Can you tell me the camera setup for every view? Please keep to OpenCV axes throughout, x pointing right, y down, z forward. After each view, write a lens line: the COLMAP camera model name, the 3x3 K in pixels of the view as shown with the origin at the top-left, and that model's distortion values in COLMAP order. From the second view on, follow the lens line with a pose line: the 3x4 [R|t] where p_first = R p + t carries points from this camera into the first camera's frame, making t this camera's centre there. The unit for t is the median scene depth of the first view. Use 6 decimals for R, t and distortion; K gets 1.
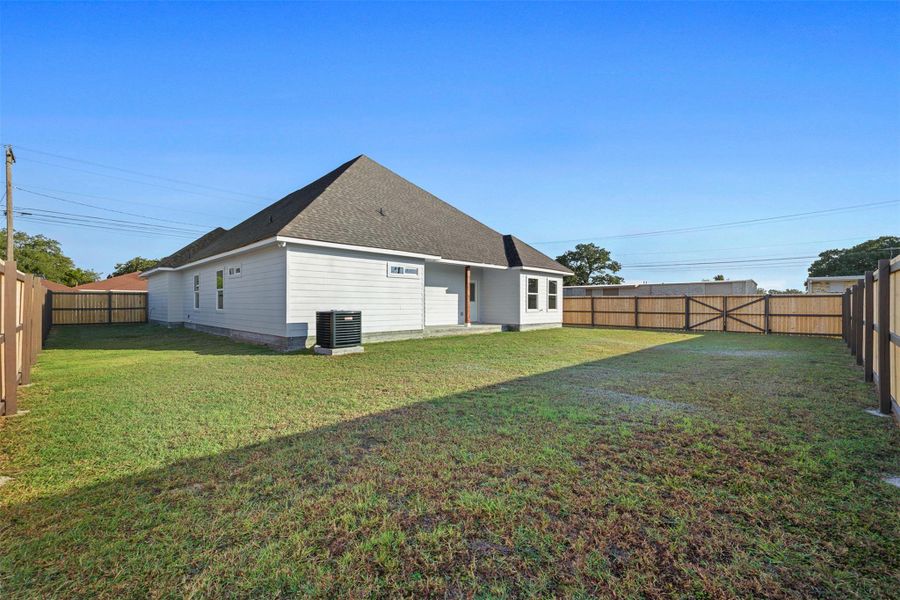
lens RADIAL K [[381.8, 0, 450.0], [0, 381.8, 300.0], [0, 0, 1]] dist [-0.002189, -0.000302]
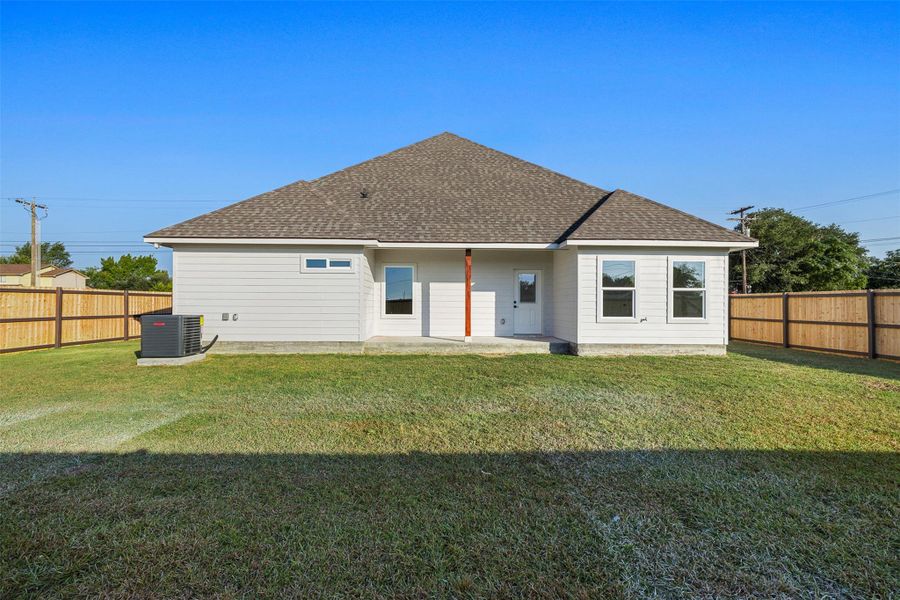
lens RADIAL K [[381.8, 0, 450.0], [0, 381.8, 300.0], [0, 0, 1]] dist [-0.002189, -0.000302]
pose [[0.719662, -0.009718, -0.694257, 0.436895], [0.005436, 0.999950, -0.008363, 0.003195], [0.694303, 0.002244, 0.719679, 0.459908]]
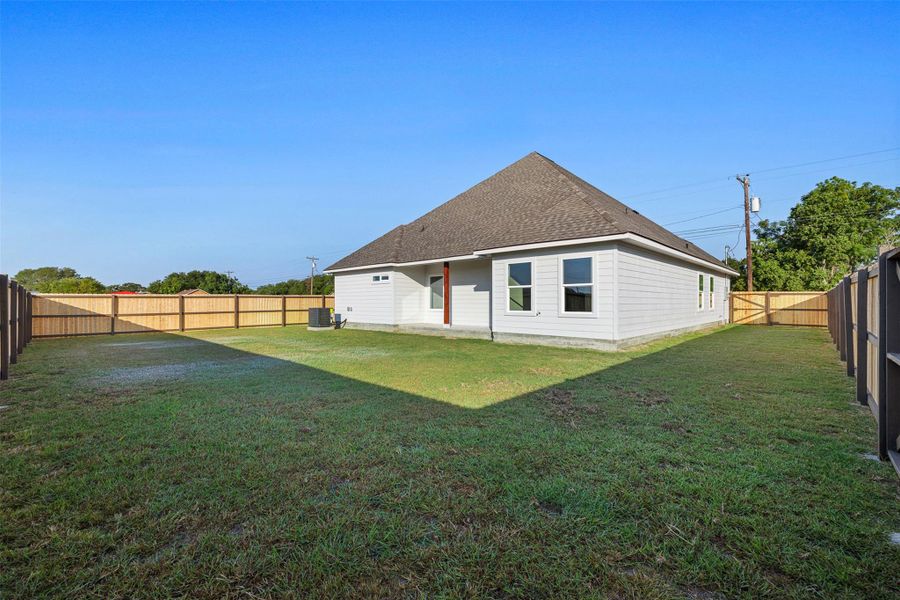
lens RADIAL K [[381.8, 0, 450.0], [0, 381.8, 300.0], [0, 0, 1]] dist [-0.002189, -0.000302]
pose [[0.013458, -0.012052, -0.999837, 0.885666], [0.012526, 0.999851, -0.011883, 0.012464], [0.999831, -0.012364, 0.013607, 0.906079]]
